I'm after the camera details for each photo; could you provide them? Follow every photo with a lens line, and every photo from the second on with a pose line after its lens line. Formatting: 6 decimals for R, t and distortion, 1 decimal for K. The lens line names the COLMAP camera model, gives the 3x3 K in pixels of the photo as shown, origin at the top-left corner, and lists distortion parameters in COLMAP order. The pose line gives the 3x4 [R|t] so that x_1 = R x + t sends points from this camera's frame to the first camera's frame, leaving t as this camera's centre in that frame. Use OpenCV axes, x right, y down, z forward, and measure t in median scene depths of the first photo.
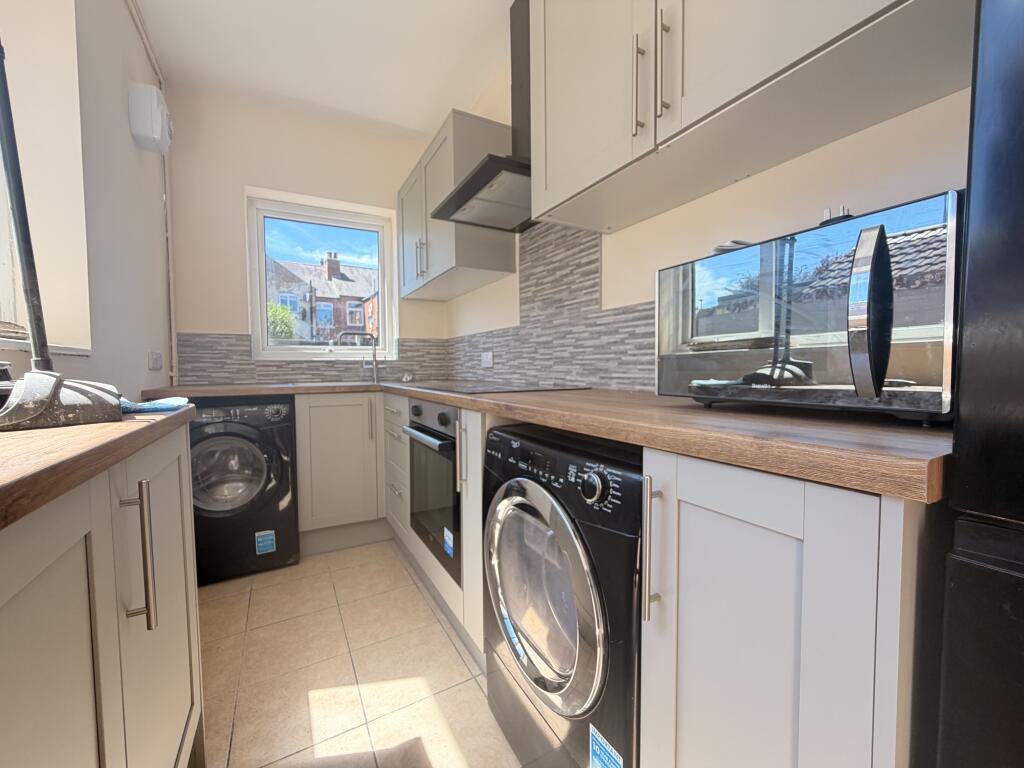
lens RADIAL K [[409.5, 0, 510.3], [0, 409.5, 386.4], [0, 0, 1]] dist [-0.000464, 0.000267]
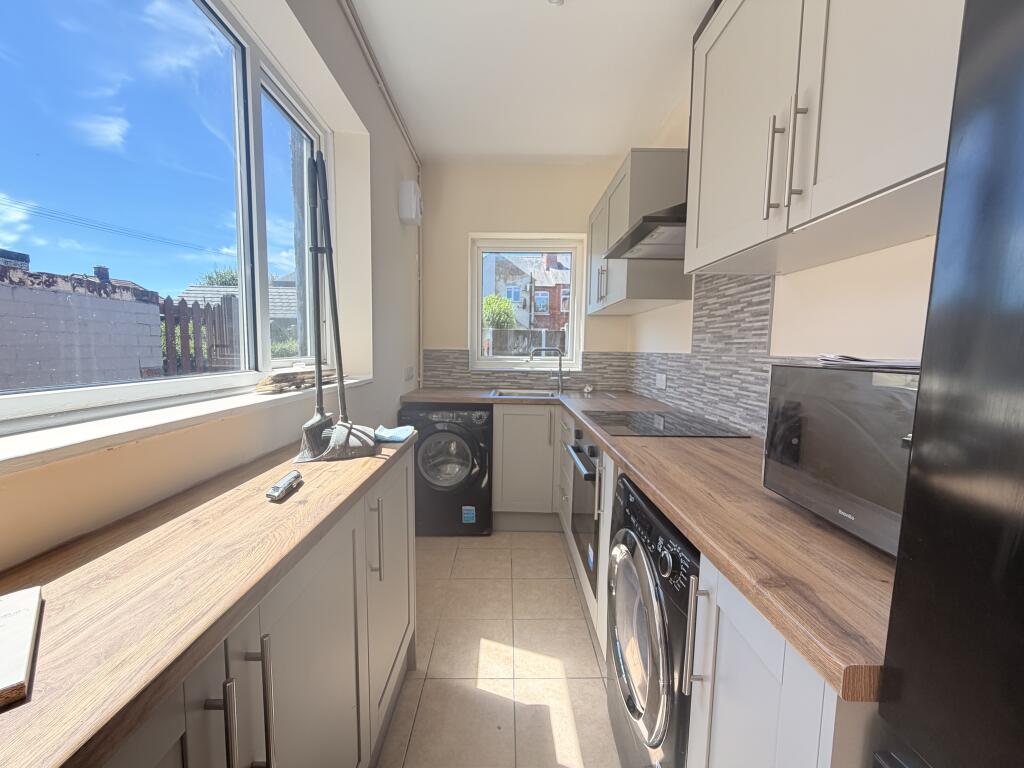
lens RADIAL K [[409.5, 0, 511.3], [0, 409.5, 387.1], [0, 0, 1]] dist [-0.000464, 0.000267]
pose [[0.877742, 0.066215, -0.474536, 0.126754], [-0.044406, 0.997384, 0.057033, -0.116058], [0.477071, -0.028988, 0.878387, -0.083151]]
